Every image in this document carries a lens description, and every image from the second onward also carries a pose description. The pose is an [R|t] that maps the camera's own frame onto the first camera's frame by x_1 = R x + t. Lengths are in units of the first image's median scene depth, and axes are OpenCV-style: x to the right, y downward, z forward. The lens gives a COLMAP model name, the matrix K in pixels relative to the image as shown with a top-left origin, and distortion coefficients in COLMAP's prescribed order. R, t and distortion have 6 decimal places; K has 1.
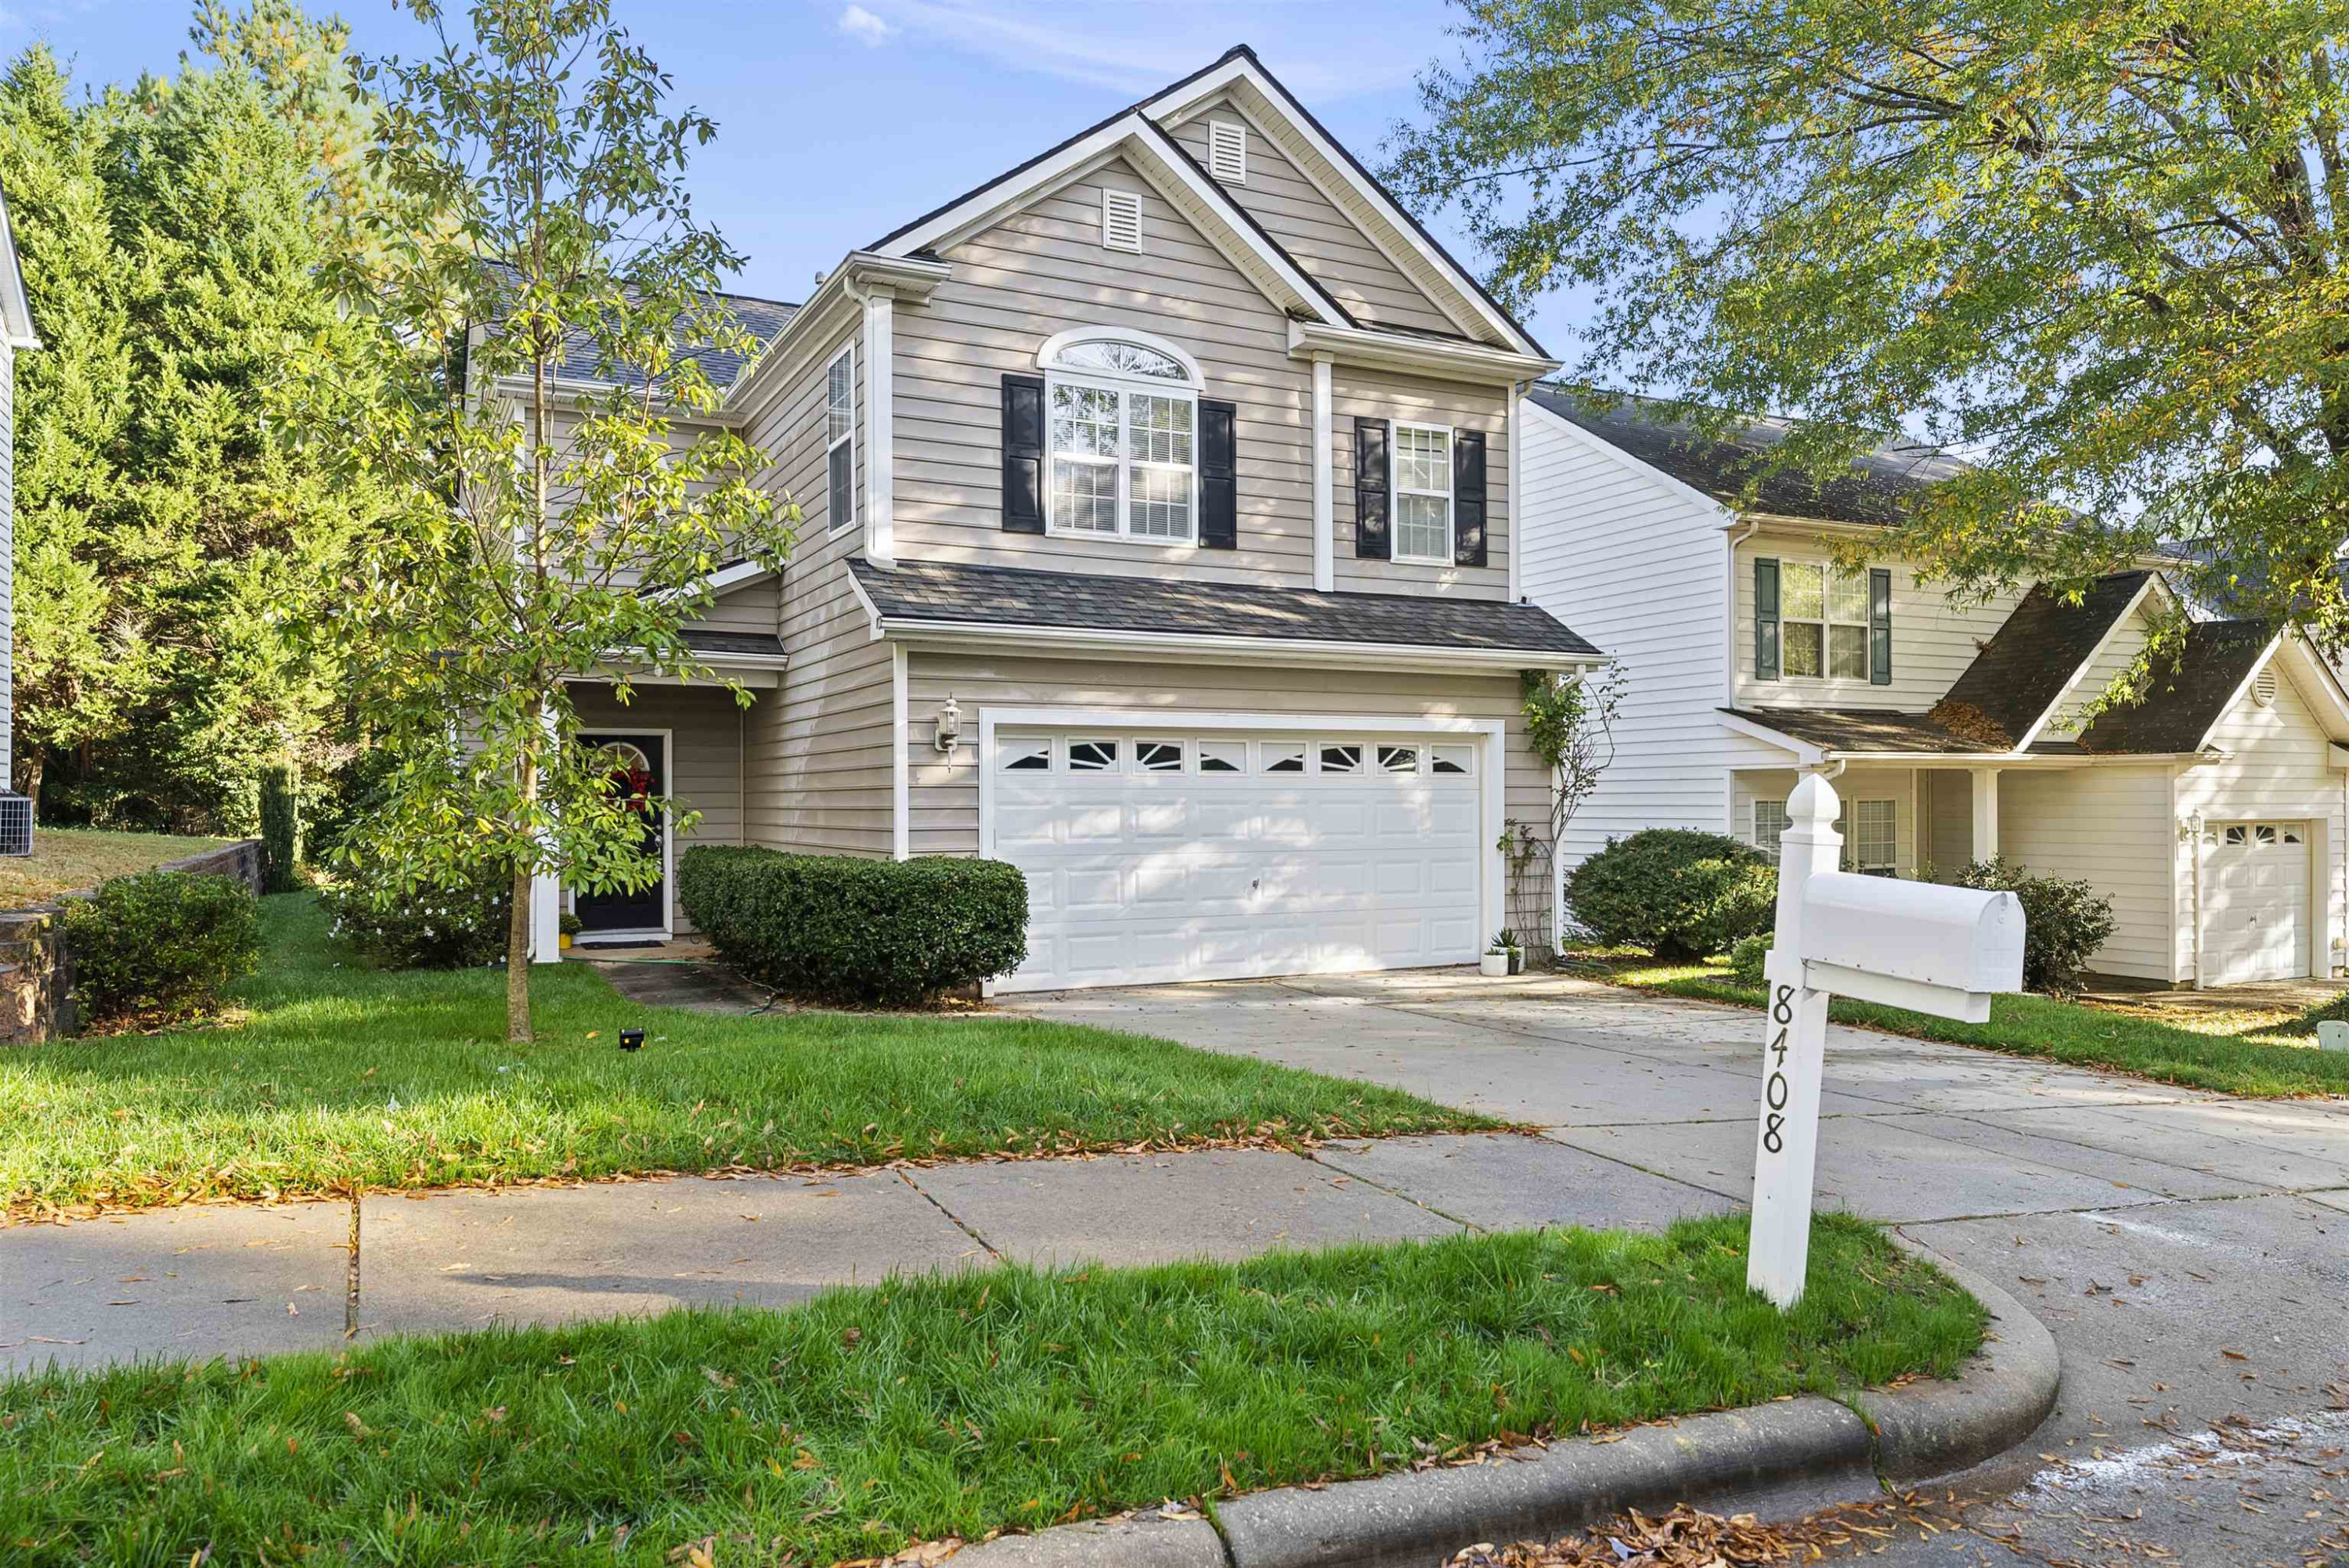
lens RADIAL K [[1597.7, 0, 1173.4], [0, 1597.7, 788.1], [0, 0, 1]] dist [-0.000059, -0.001136]
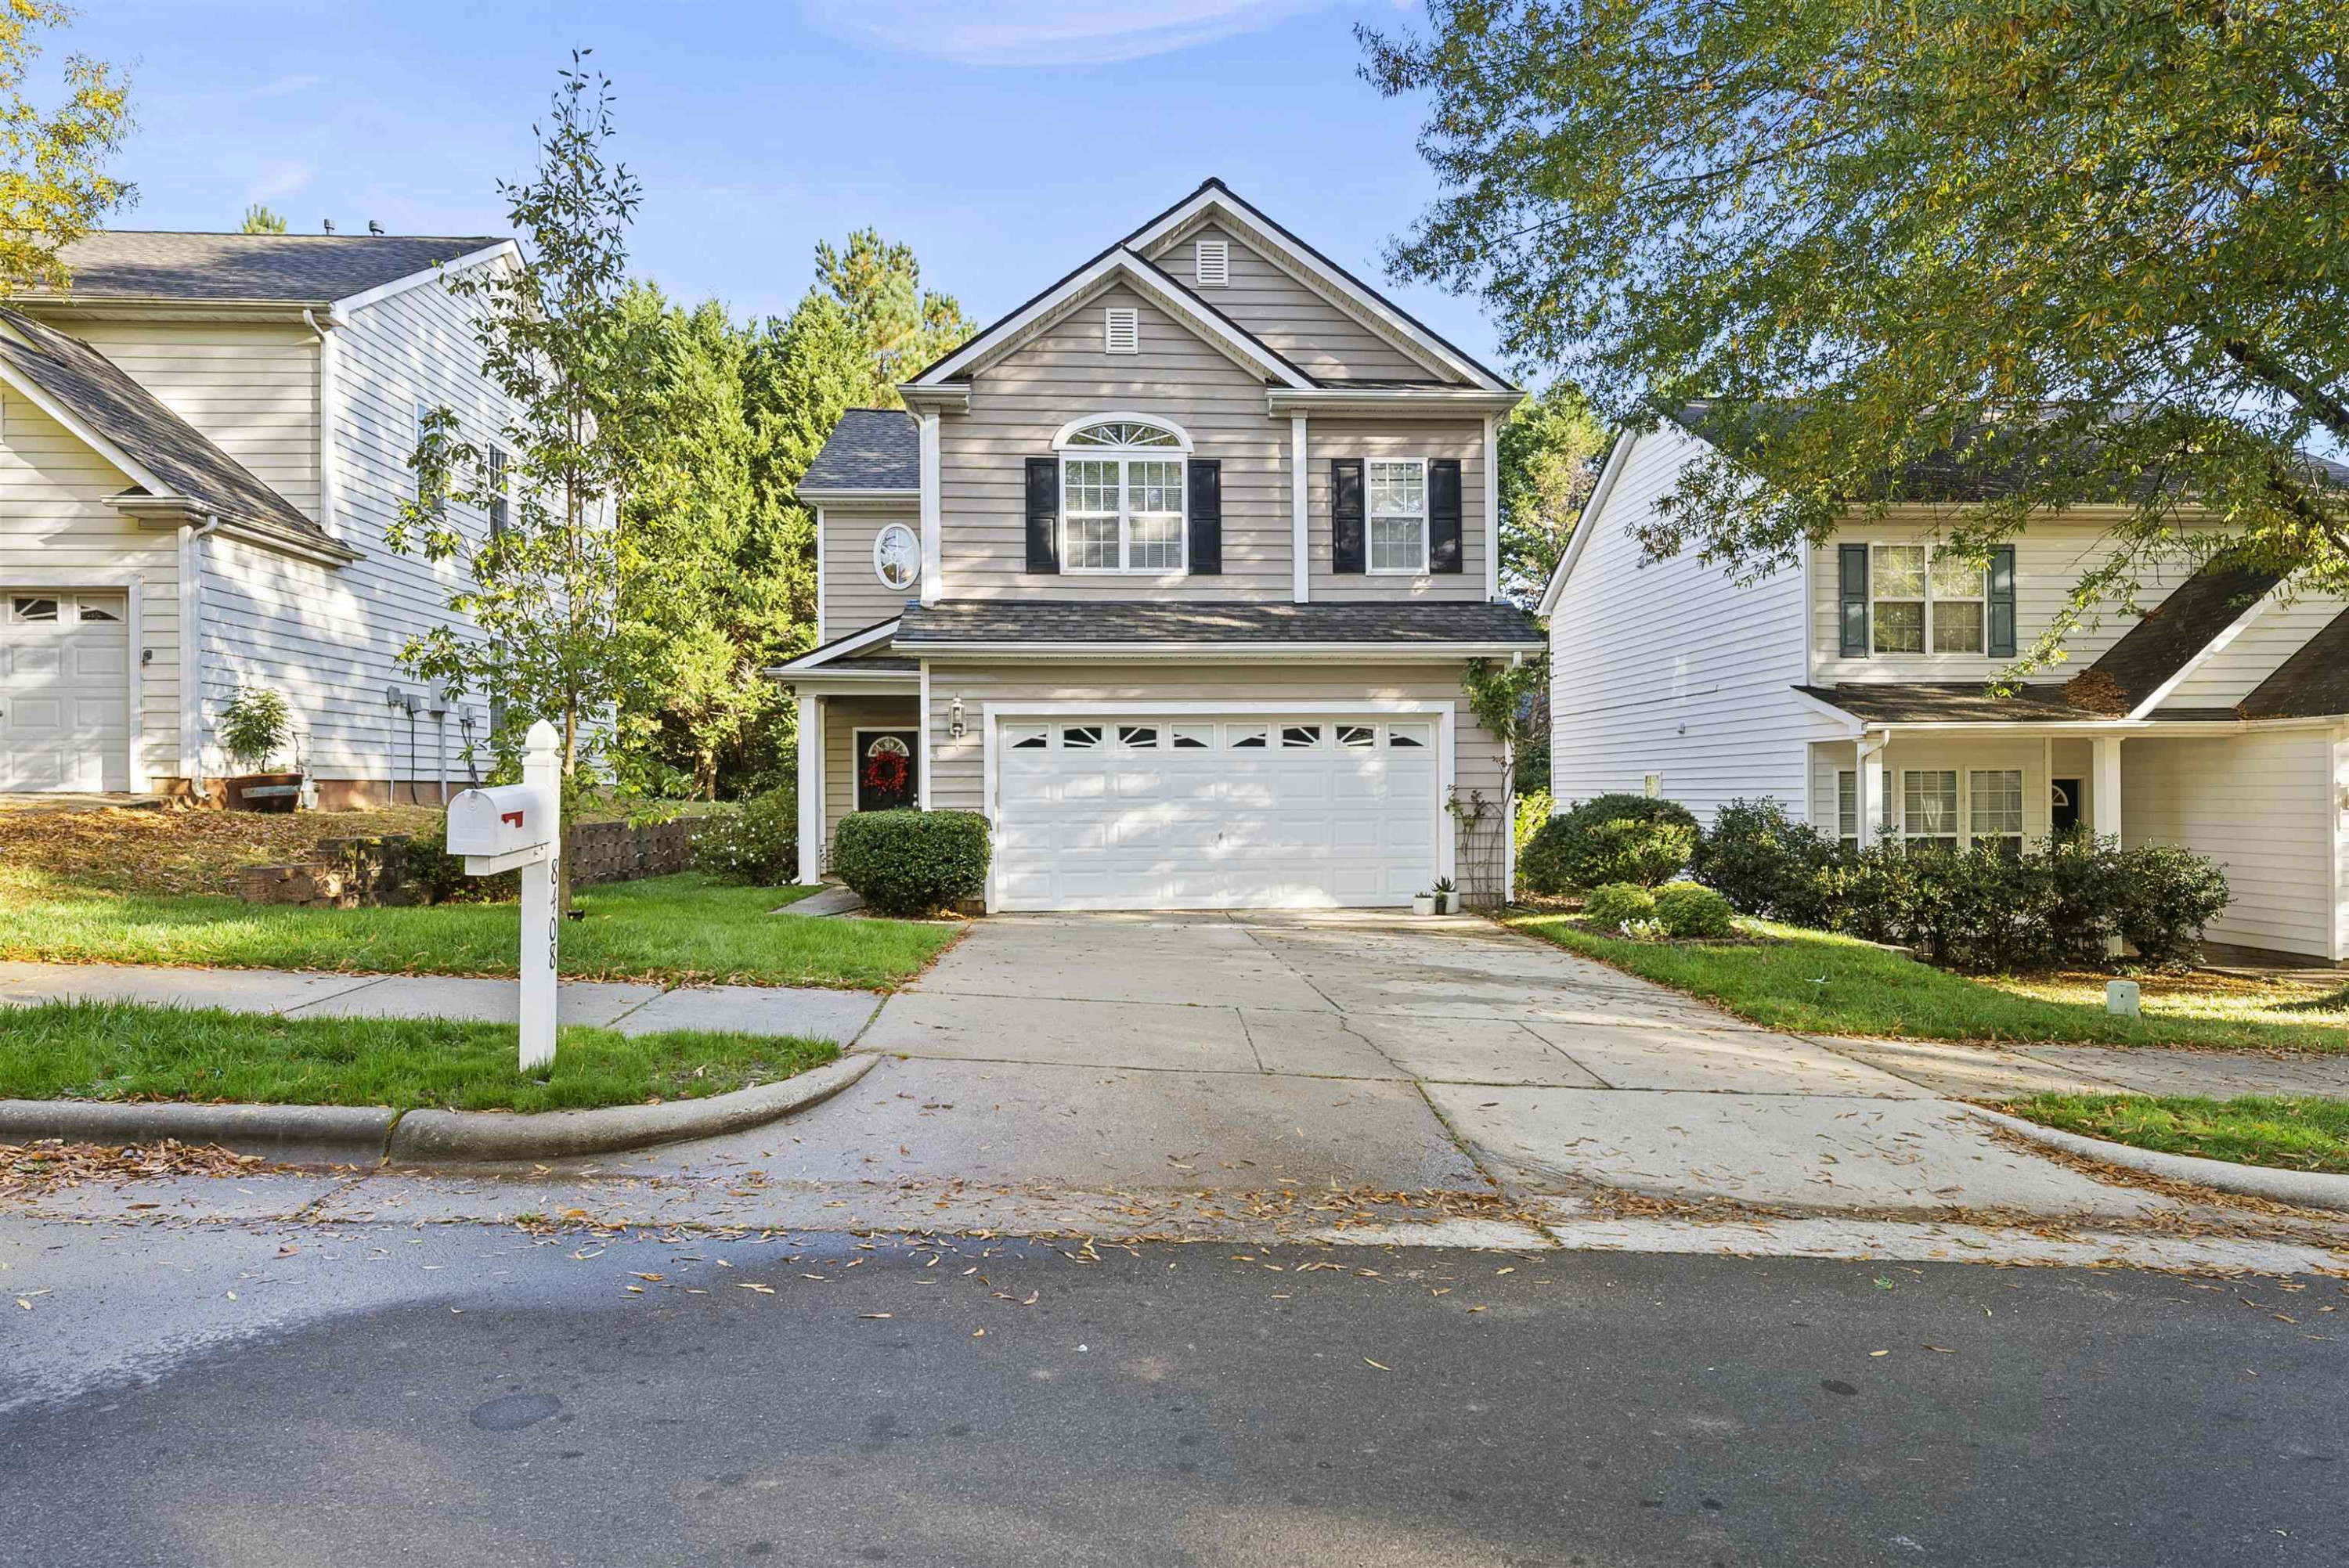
lens RADIAL K [[1299.8, 0, 1172.7], [0, 1299.8, 787.4], [0, 0, 1]] dist [0.001318, 0.000769]
pose [[0.915405, -0.004717, -0.402506, 0.400055], [0.007204, 0.999963, 0.004665, 0.015199], [0.402469, -0.007170, 0.915406, 0.031109]]
